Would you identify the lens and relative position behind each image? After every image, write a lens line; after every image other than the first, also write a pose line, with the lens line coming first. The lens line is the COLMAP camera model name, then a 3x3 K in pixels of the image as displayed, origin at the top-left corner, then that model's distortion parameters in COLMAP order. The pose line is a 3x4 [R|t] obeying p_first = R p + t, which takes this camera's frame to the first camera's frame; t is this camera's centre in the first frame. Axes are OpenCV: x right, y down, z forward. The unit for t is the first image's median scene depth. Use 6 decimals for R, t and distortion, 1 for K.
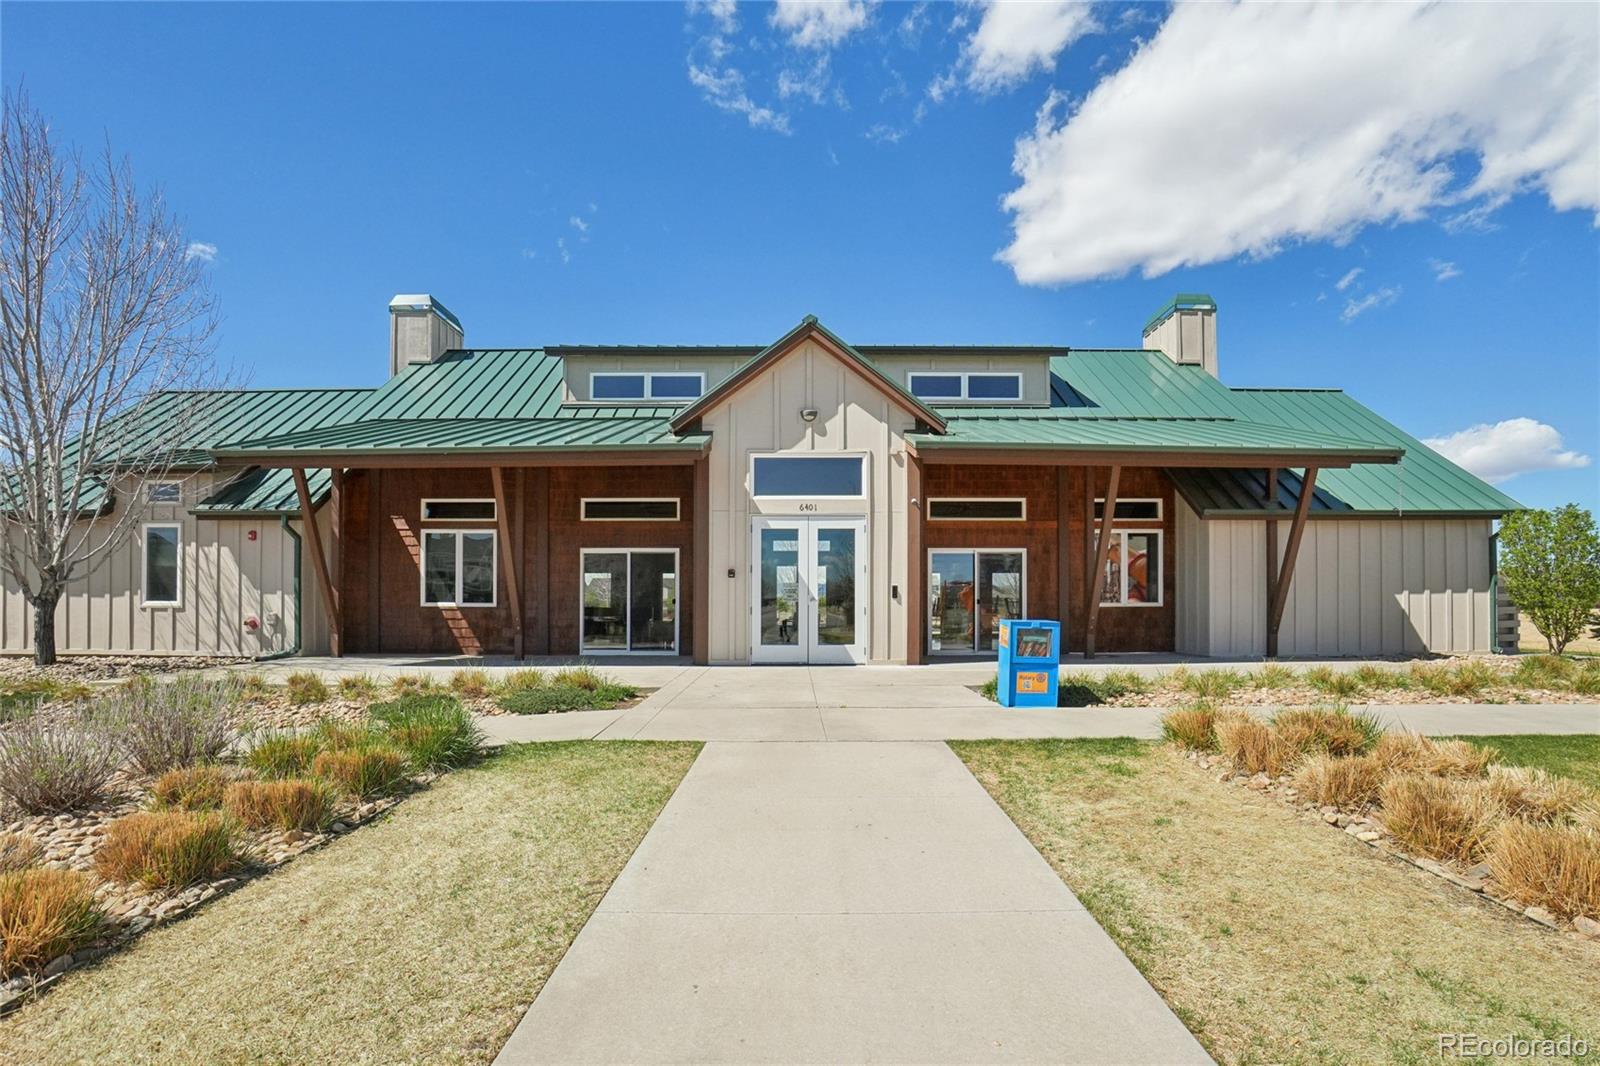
lens RADIAL K [[743.8, 0, 804.9], [0, 743.8, 589.5], [0, 0, 1]] dist [-0.041422, 0.011392]
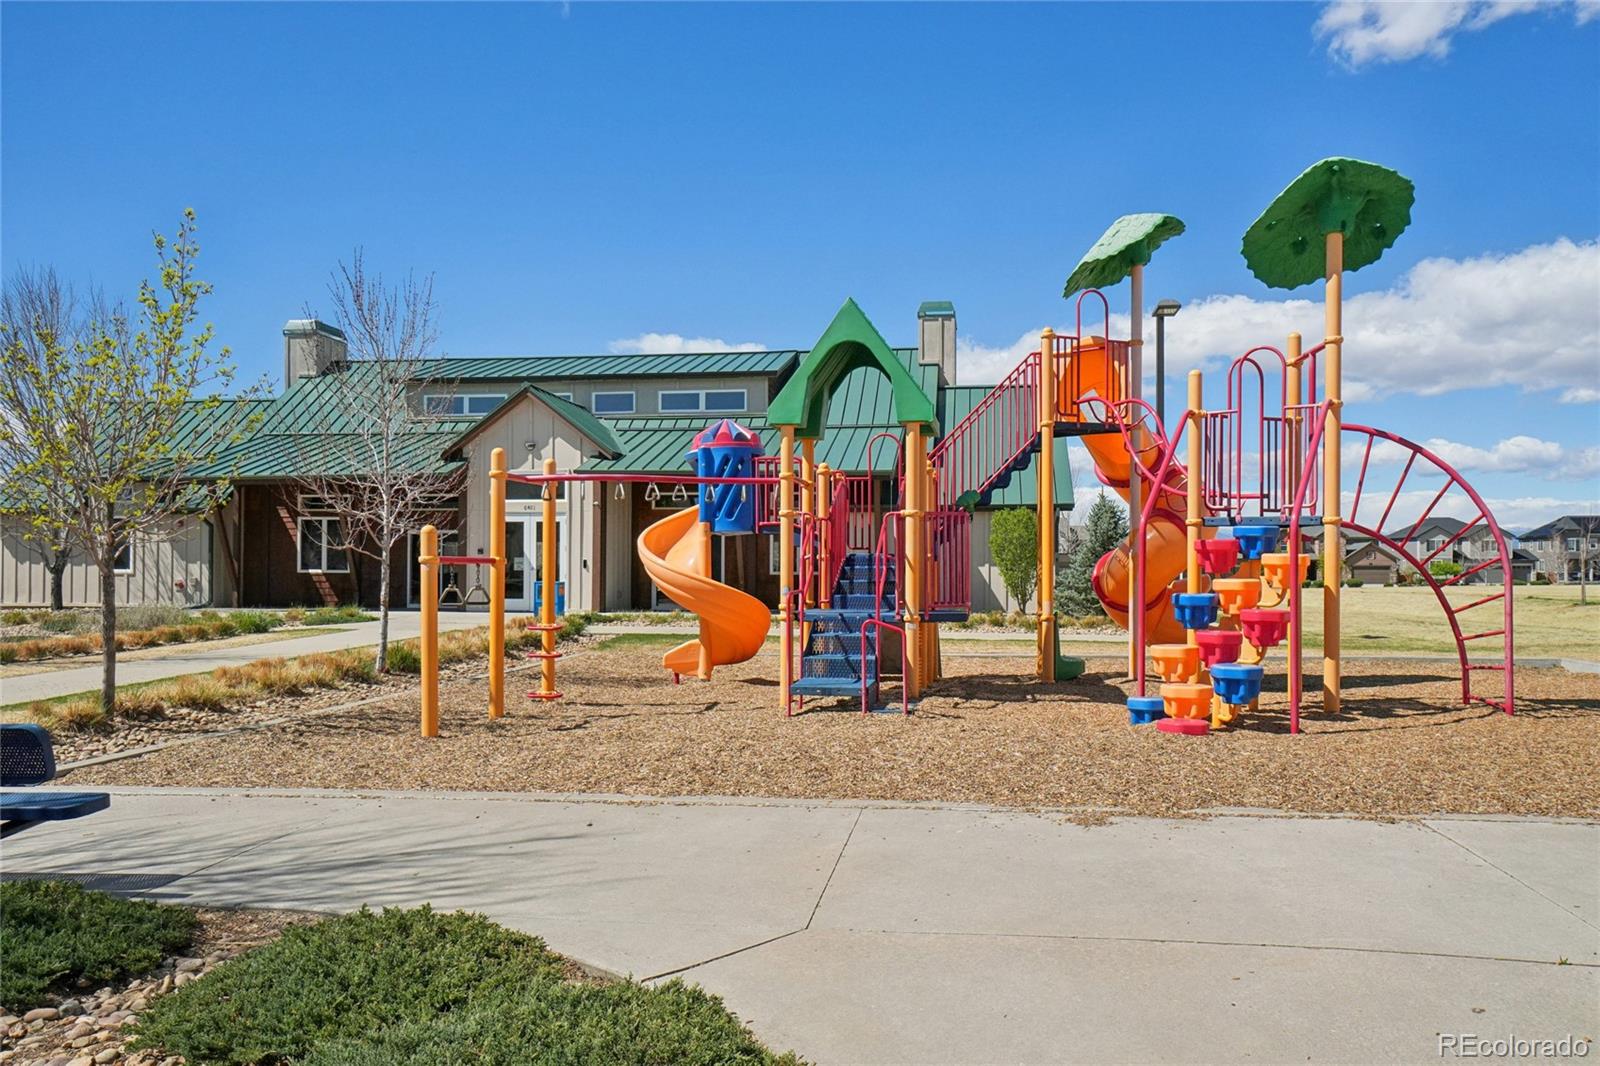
lens RADIAL K [[1145.9, 0, 806.3], [0, 1145.9, 536.8], [0, 0, 1]] dist [0.054189, 0.003984]
pose [[0.988829, -0.001934, -0.149039, 0.851808], [0.000794, 0.999970, -0.007706, -0.030692], [0.149050, 0.007502, 0.988801, -1.150062]]
